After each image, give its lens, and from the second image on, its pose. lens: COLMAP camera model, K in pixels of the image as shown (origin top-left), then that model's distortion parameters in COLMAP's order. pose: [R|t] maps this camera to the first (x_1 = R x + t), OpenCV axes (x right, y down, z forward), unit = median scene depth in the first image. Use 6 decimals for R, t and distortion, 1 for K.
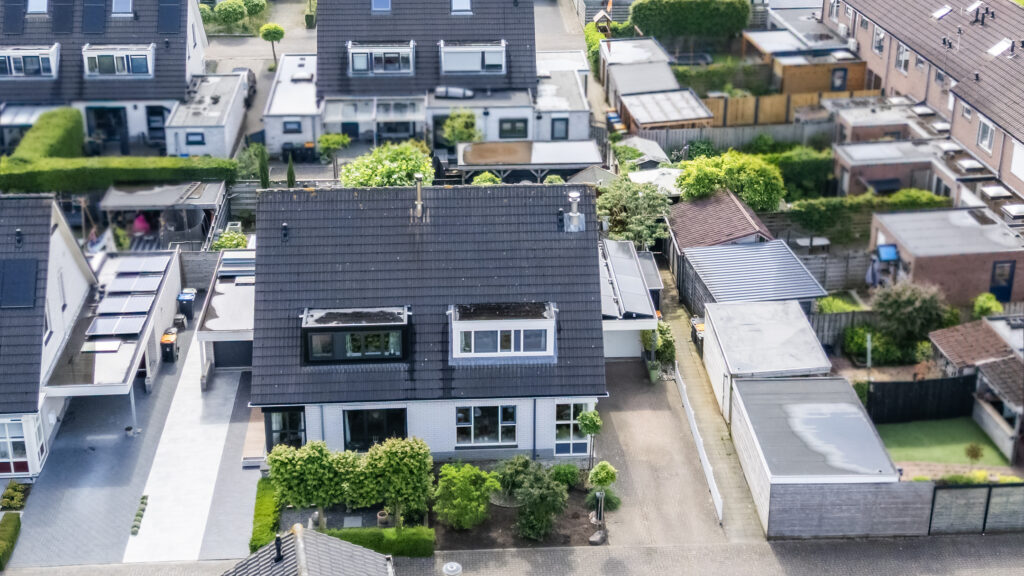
lens RADIAL K [[1425.1, 0, 512.0], [0, 1425.1, 288.0], [0, 0, 1]] dist [0.013308, 0.008485]
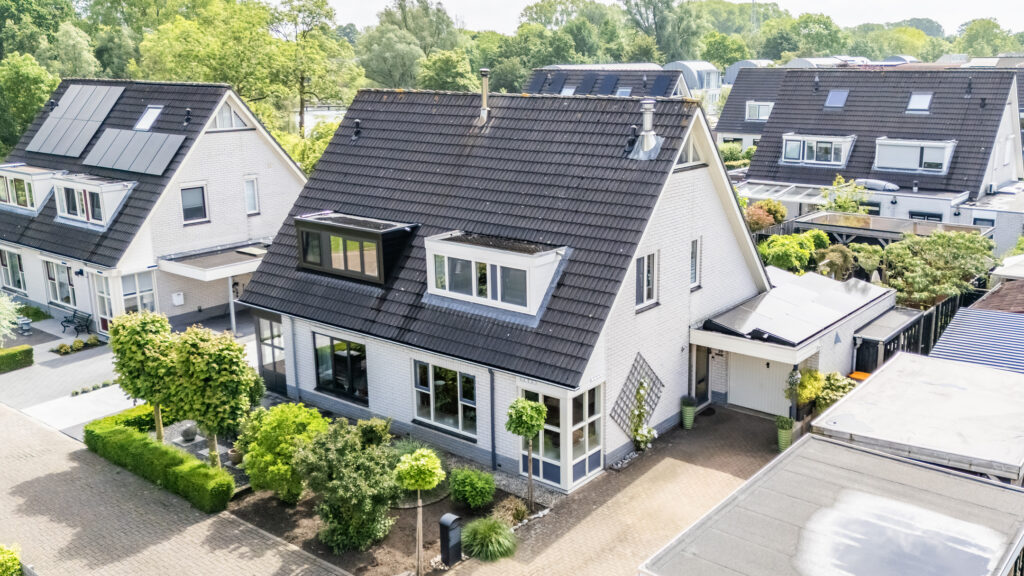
lens RADIAL K [[926.9, 0, 512.0], [0, 926.9, 288.0], [0, 0, 1]] dist [0.032138, -0.000256]
pose [[0.740229, 0.159453, -0.653174, 0.295209], [-0.285898, 0.953917, -0.091131, 0.075837], [0.608542, 0.254199, 0.751704, 0.653113]]
